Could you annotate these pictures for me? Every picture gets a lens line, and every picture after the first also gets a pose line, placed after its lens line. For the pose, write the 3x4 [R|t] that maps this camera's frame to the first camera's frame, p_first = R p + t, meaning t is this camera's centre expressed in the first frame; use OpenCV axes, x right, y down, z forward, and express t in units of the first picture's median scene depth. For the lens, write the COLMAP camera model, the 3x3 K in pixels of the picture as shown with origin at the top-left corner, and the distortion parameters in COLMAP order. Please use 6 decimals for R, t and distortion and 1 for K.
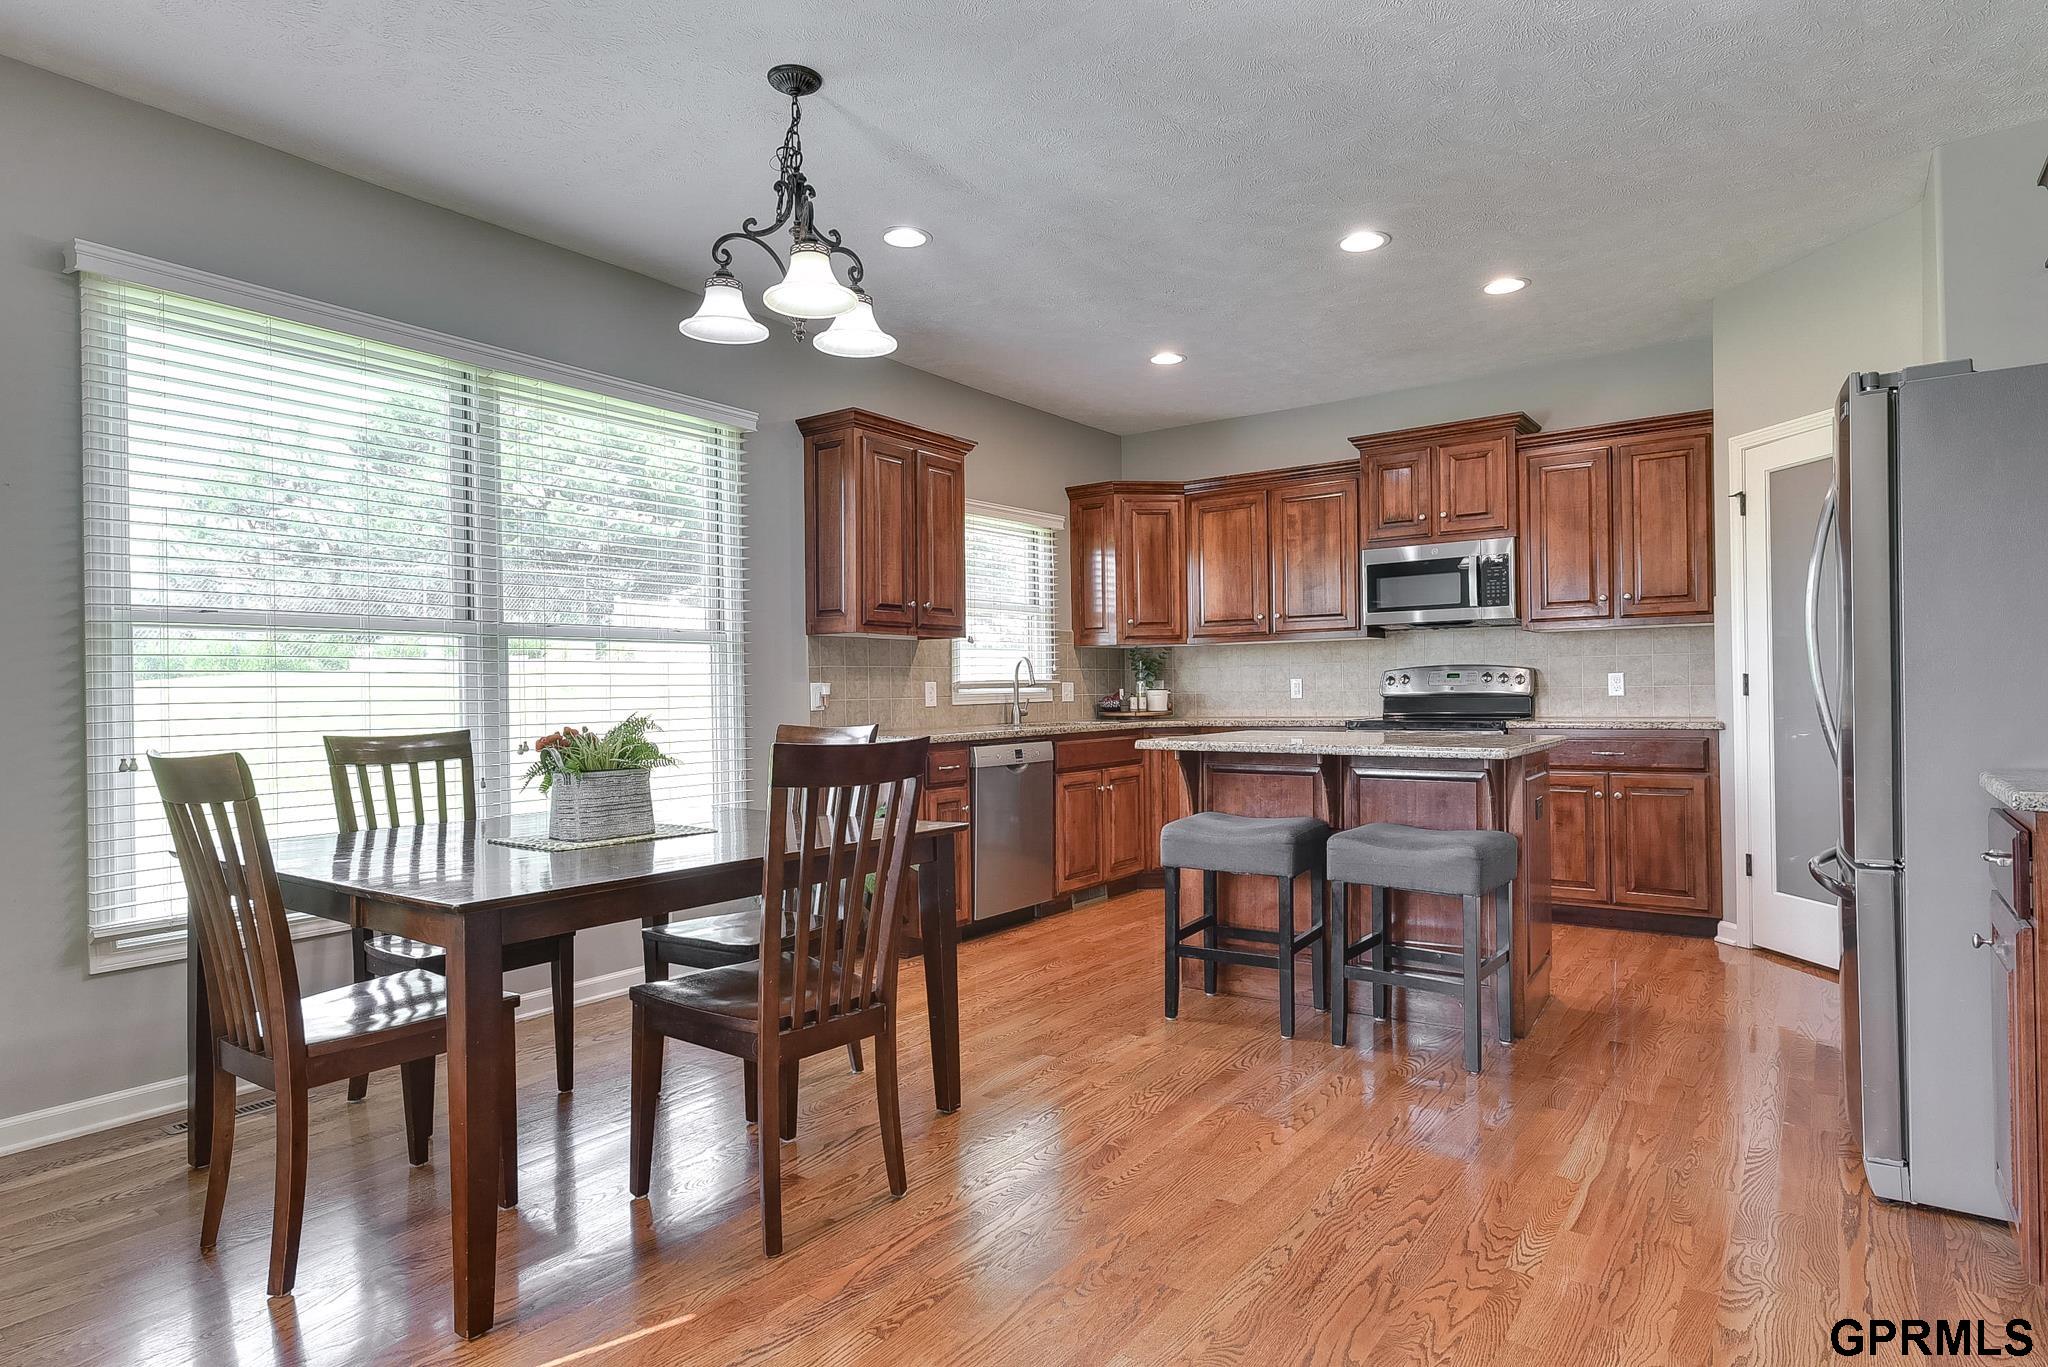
lens RADIAL K [[1130.0, 0, 1024.0], [0, 1130.0, 683.5], [0, 0, 1]] dist [-0.043075, -0.000337]
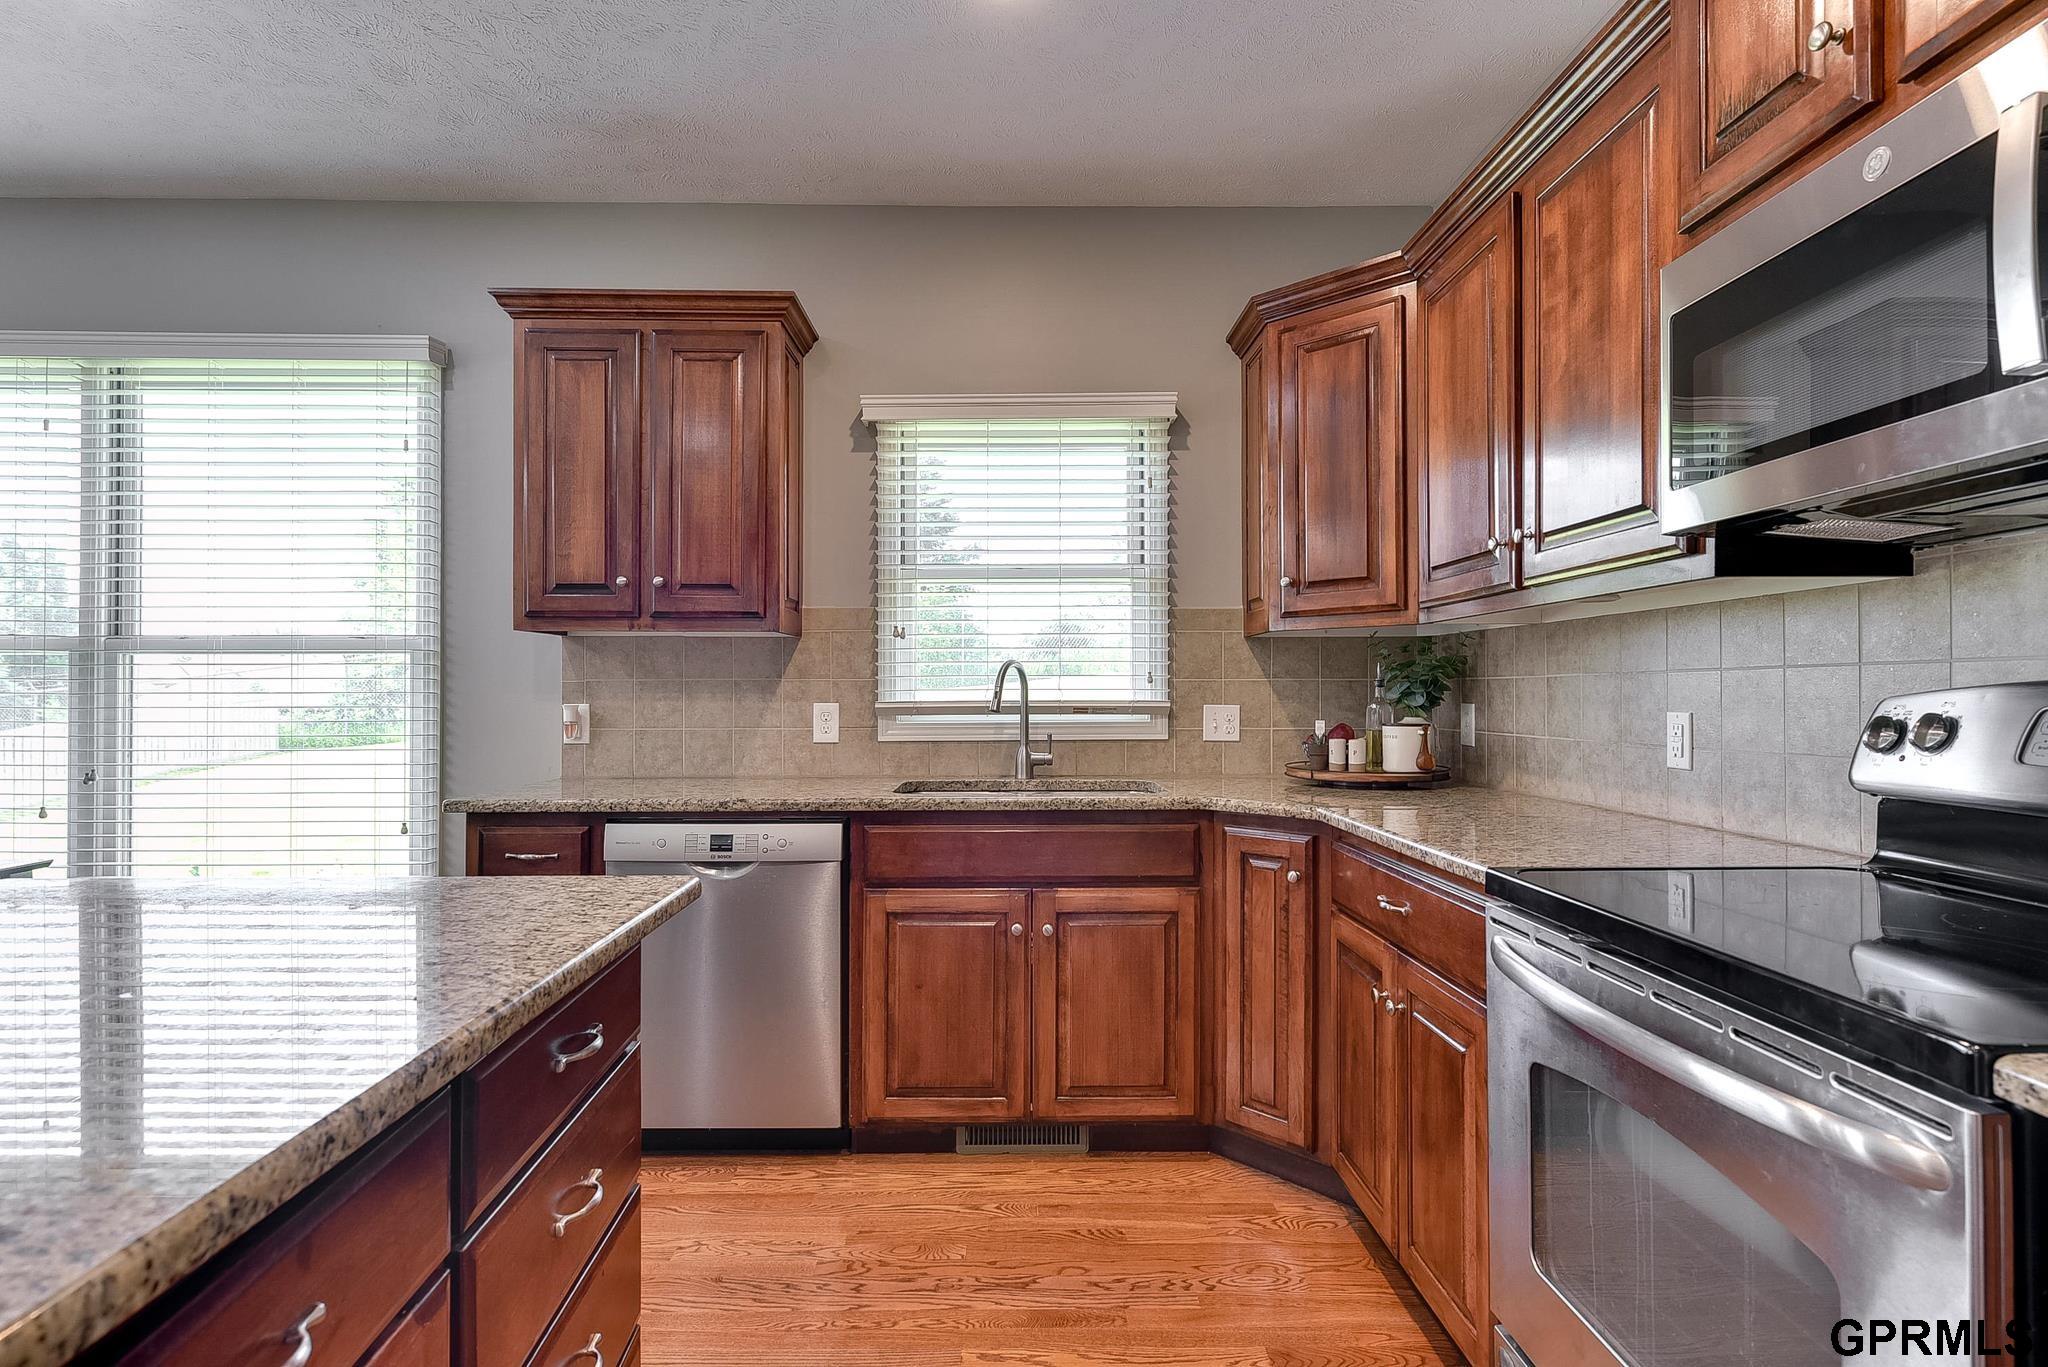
lens RADIAL K [[1013.7, 0, 1024.0], [0, 1013.7, 683.5], [0, 0, 1]] dist [-0.000718, -0.000079]
pose [[0.595395, 0.007325, -0.803400, 0.415606], [-0.004257, 0.999973, 0.005963, -0.015523], [0.803422, -0.000130, 0.595410, 0.729594]]
